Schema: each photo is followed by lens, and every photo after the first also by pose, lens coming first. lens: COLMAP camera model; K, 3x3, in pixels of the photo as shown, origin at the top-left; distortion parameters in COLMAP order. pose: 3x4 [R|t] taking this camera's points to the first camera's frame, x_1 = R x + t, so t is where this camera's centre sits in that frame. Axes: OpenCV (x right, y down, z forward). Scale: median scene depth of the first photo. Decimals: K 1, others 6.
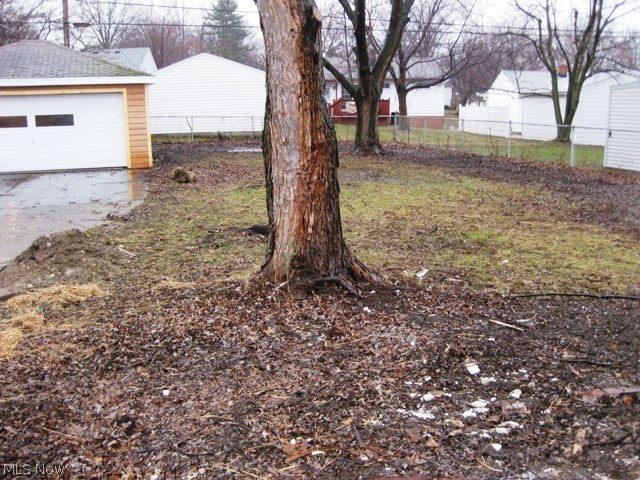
lens RADIAL K [[660.4, 0, 320.0], [0, 660.4, 240.0], [0, 0, 1]] dist [-0.182366, 0.147564]
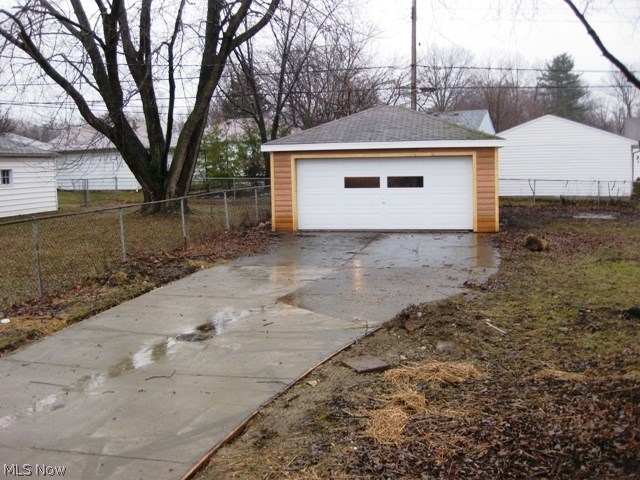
lens RADIAL K [[660.4, 0, 320.0], [0, 660.4, 240.0], [0, 0, 1]] dist [-0.182366, 0.147564]
pose [[0.880314, 0.041813, -0.472546, -0.093740], [-0.084857, 0.993922, -0.070136, -0.023927], [0.466741, 0.101840, 0.878511, 0.042037]]
